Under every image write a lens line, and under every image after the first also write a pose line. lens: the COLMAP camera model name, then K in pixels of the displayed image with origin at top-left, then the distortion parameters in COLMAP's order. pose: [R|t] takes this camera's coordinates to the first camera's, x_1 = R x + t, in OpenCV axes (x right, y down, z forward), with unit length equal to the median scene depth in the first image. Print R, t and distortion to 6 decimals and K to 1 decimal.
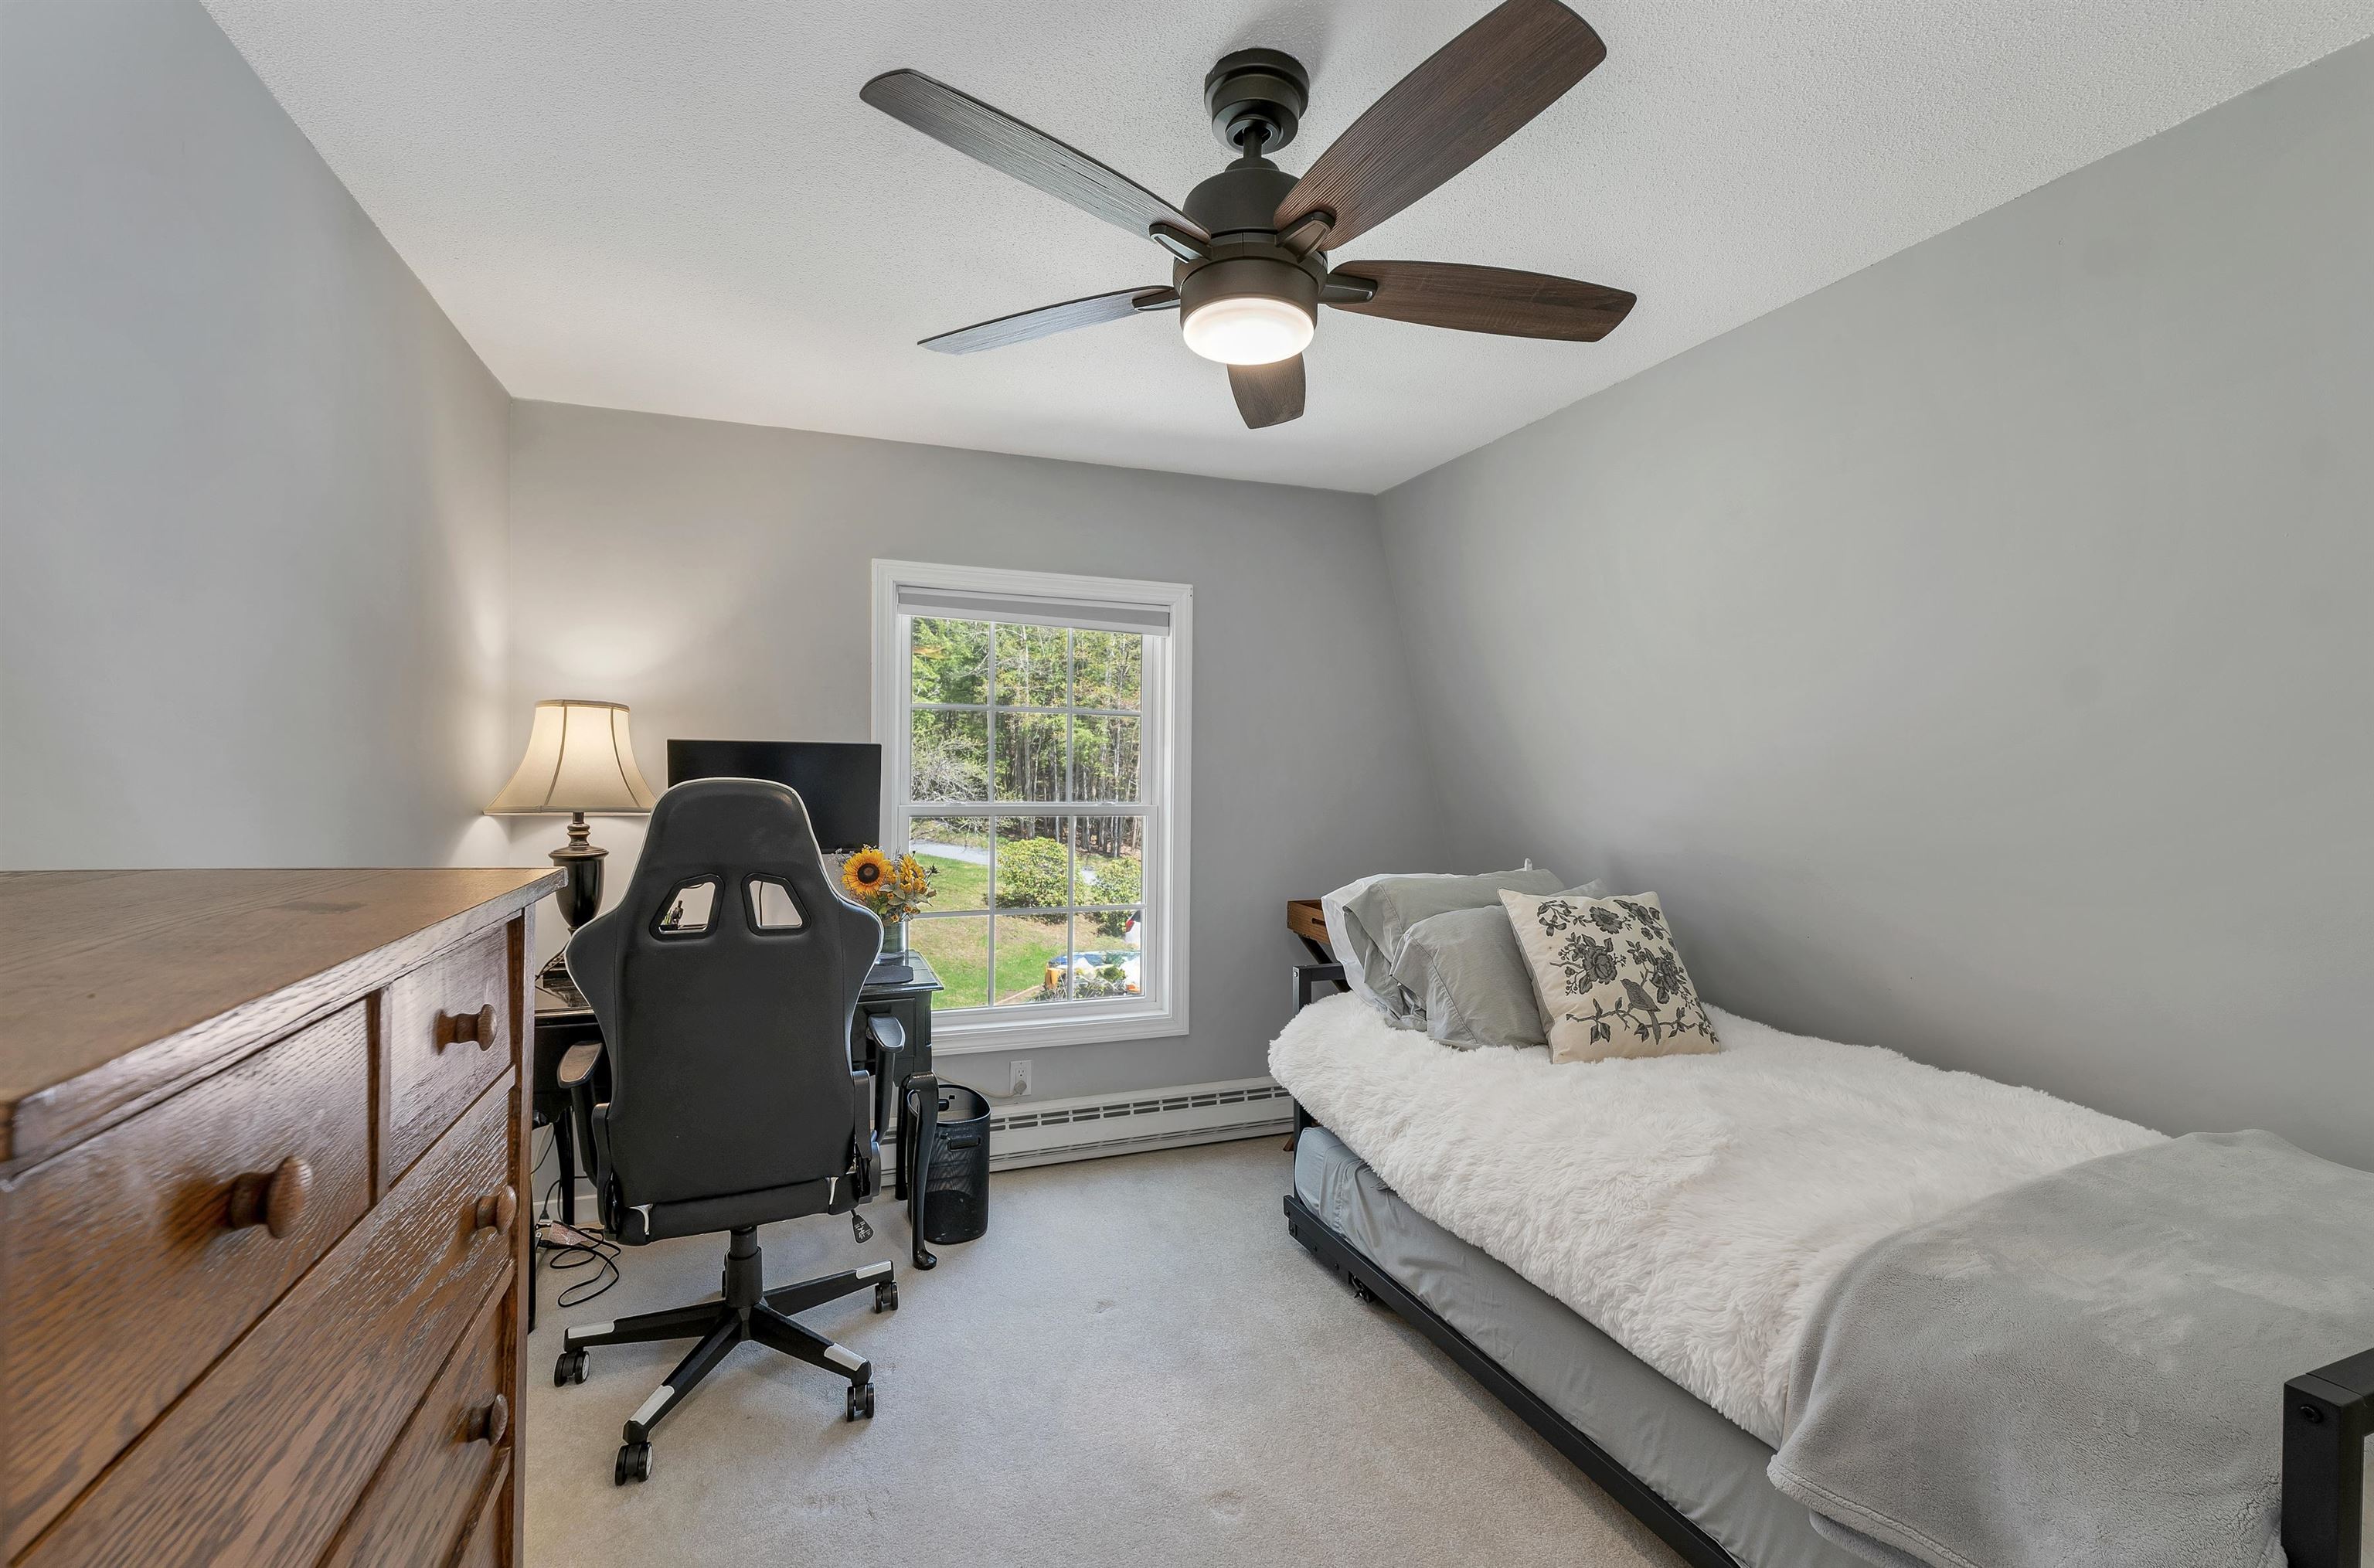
lens RADIAL K [[999.3, 0, 1183.0], [0, 999.3, 777.2], [0, 0, 1]] dist [0.001168, 0.000315]
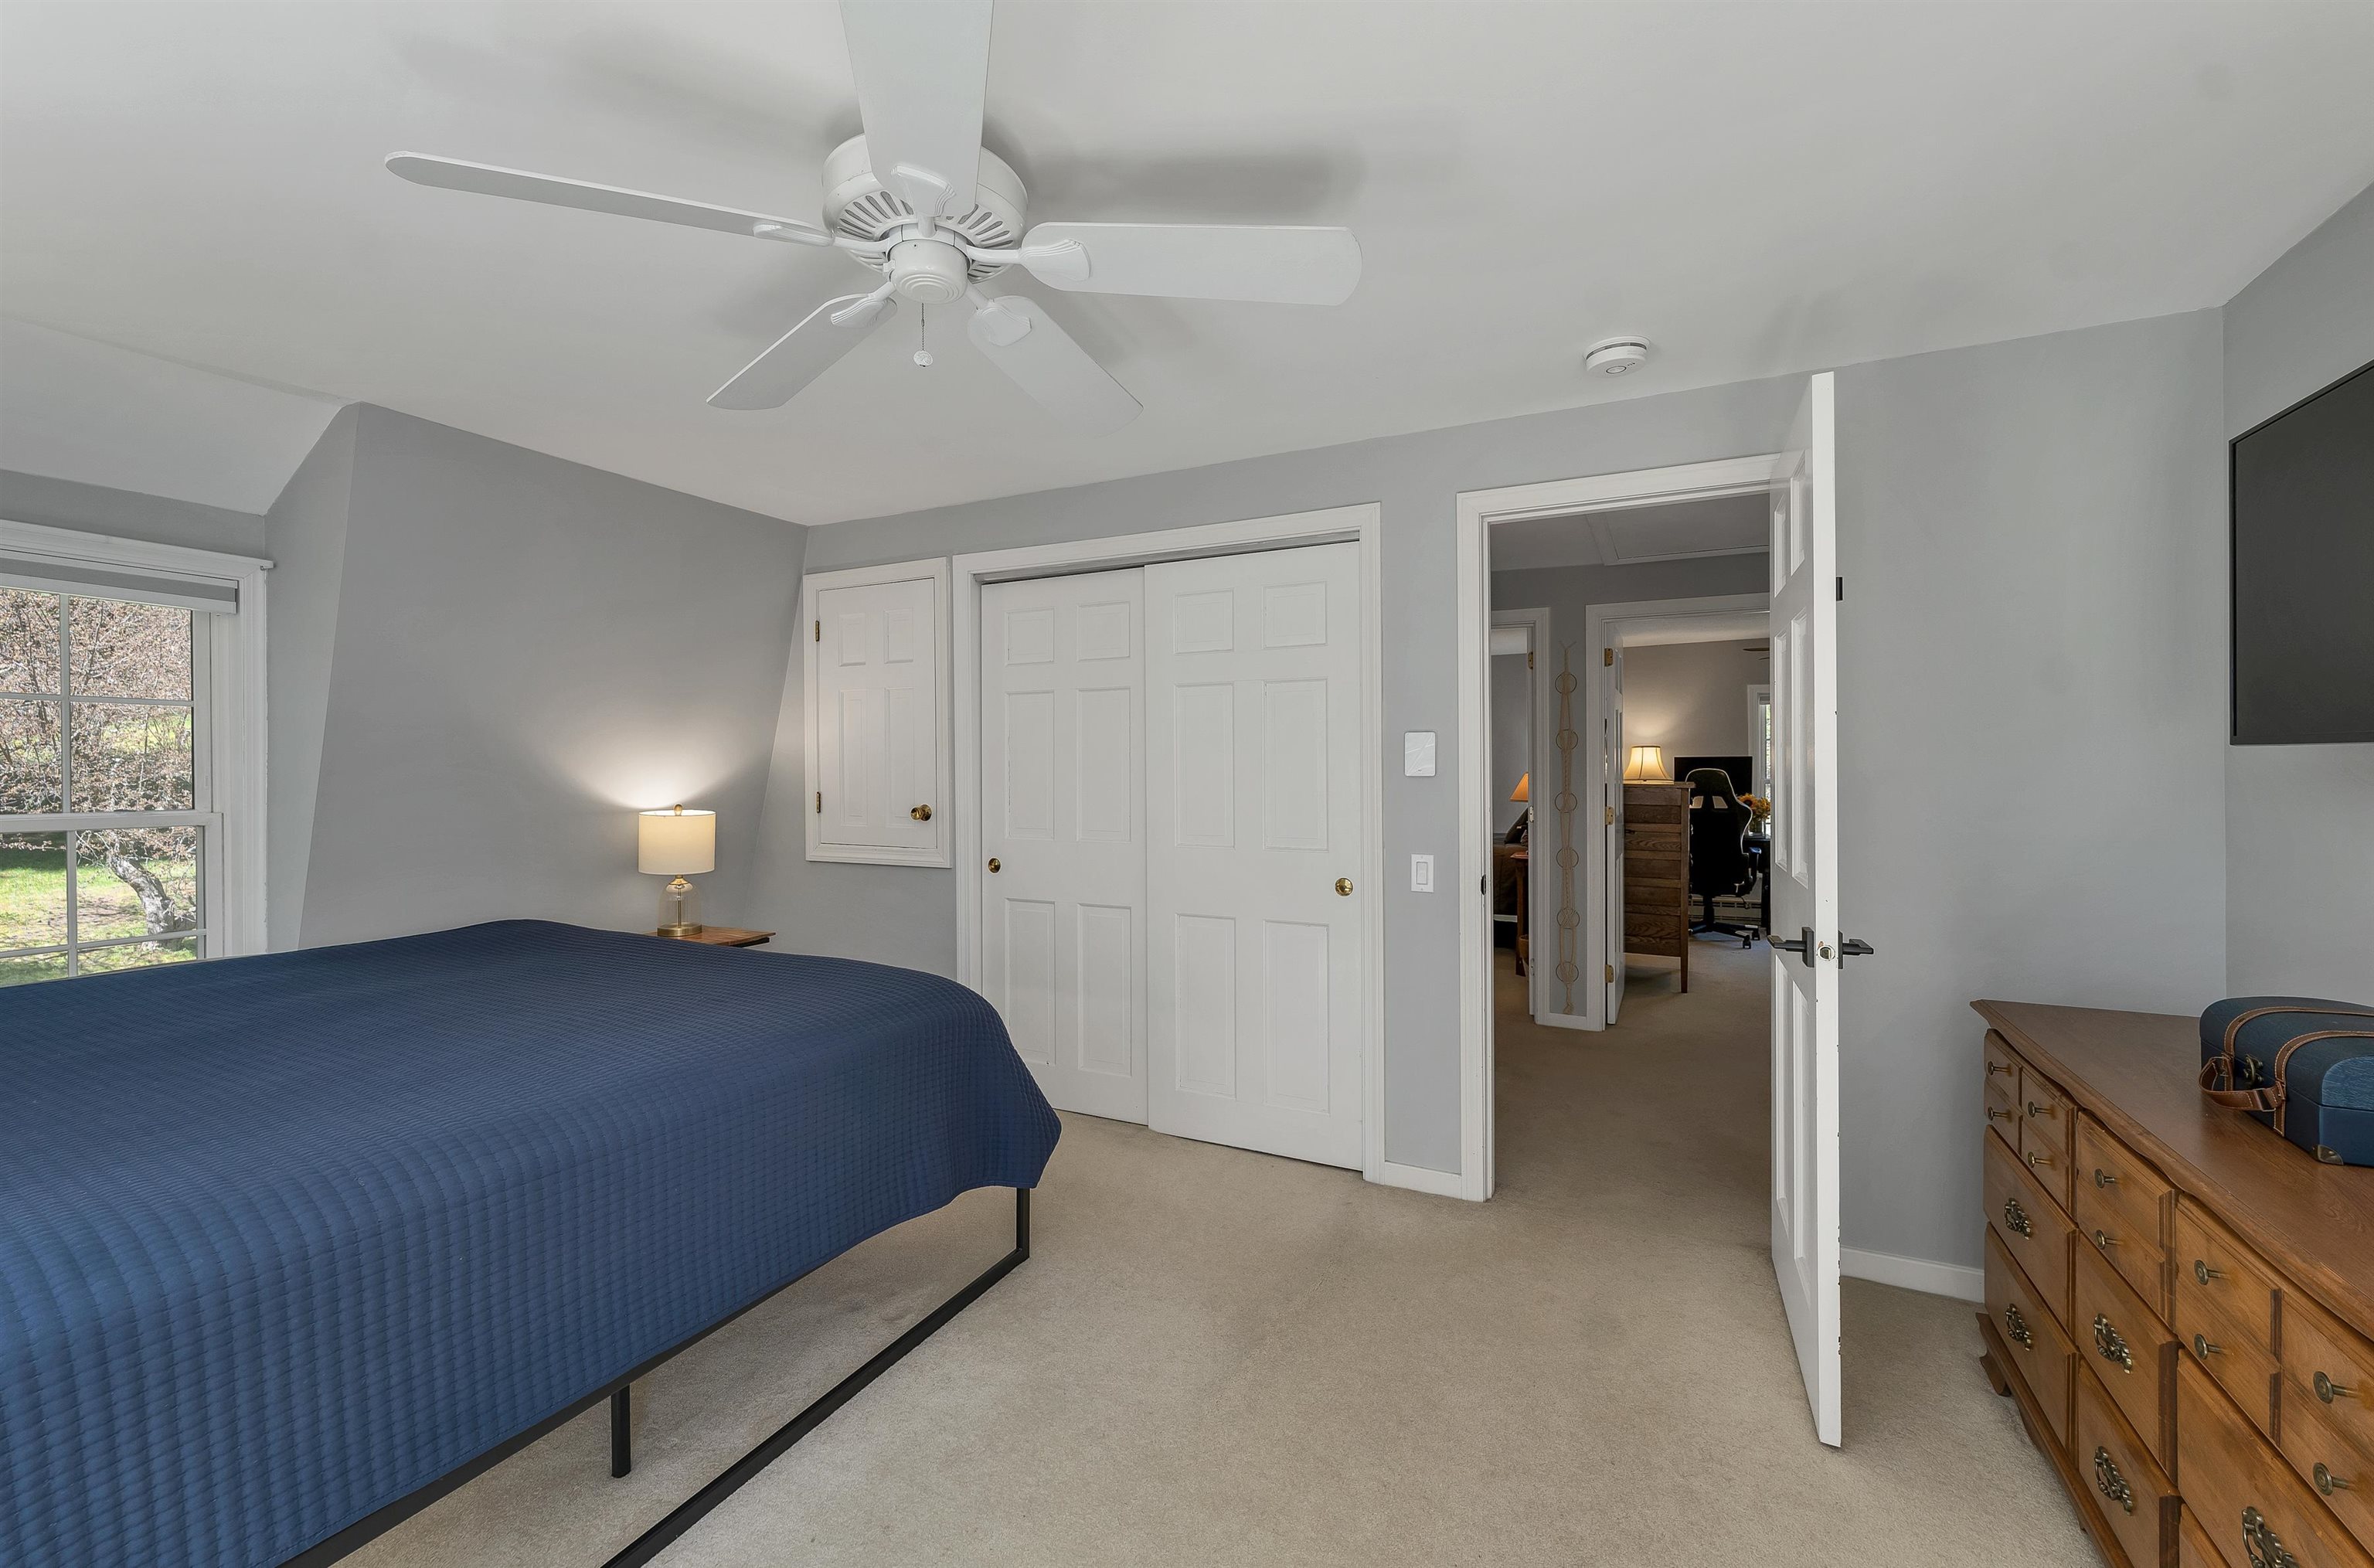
lens RADIAL K [[999.3, 0, 1192.8], [0, 999.3, 772.7], [0, 0, 1]] dist [0.001168, 0.000315]
pose [[0.688865, -0.010120, -0.724819, 0.821285], [0.010269, 0.999938, -0.004201, 0.012245], [0.724817, -0.004550, 0.688927, -2.617854]]
